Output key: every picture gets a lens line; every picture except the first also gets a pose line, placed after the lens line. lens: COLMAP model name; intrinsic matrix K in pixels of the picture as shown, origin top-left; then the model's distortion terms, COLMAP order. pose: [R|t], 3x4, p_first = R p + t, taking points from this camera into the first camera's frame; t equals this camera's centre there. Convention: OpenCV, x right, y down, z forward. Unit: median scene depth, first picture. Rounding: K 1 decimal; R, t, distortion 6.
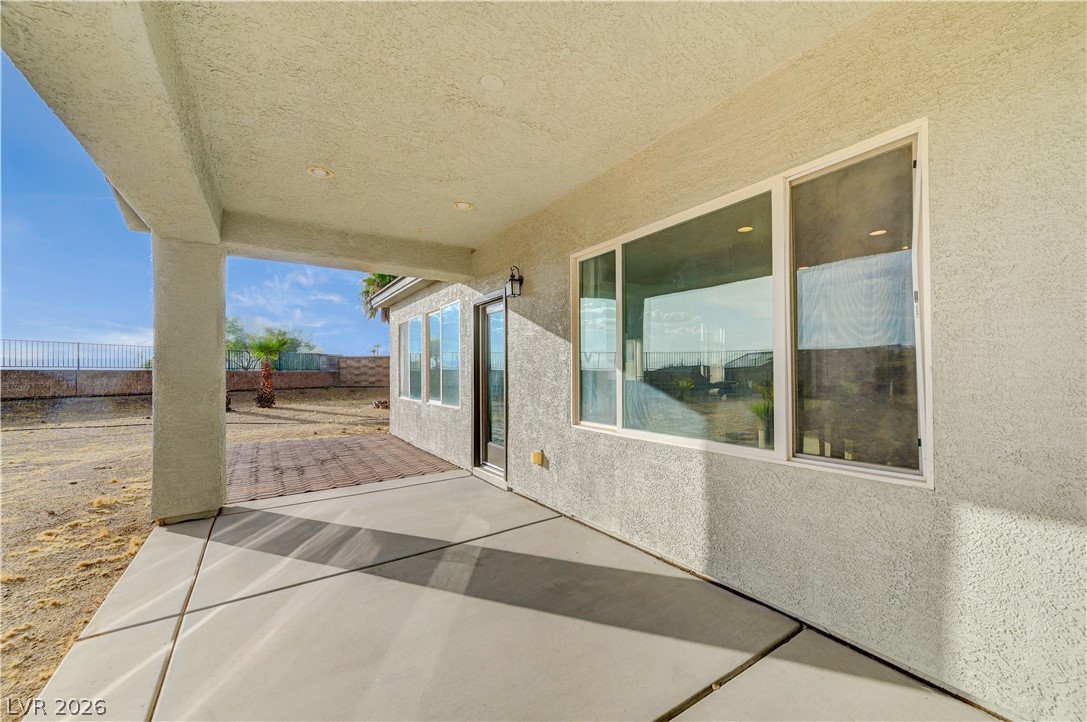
lens RADIAL K [[429.5, 0, 550.0], [0, 429.5, 359.8], [0, 0, 1]] dist [0.000612, -0.000307]
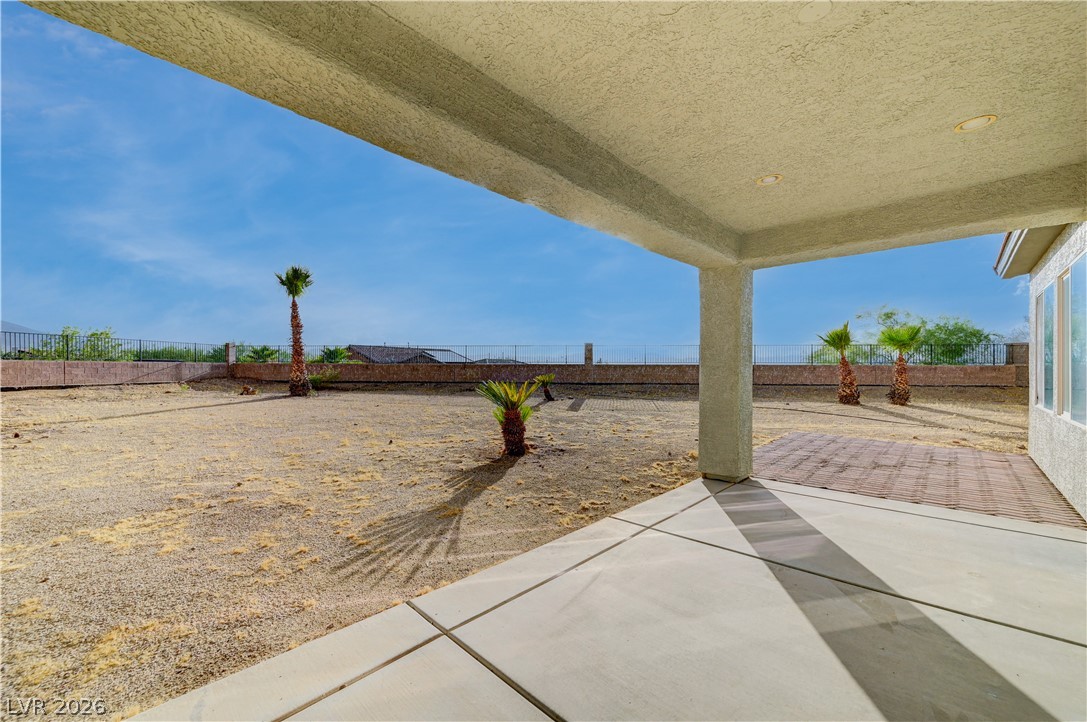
lens RADIAL K [[429.5, 0, 549.6], [0, 429.5, 368.4], [0, 0, 1]] dist [0.000612, -0.000307]
pose [[0.210832, 0.004533, -0.977512, 0.379470], [0.028637, 0.999531, 0.010812, -0.000970], [0.977103, -0.030273, 0.210604, 0.236598]]
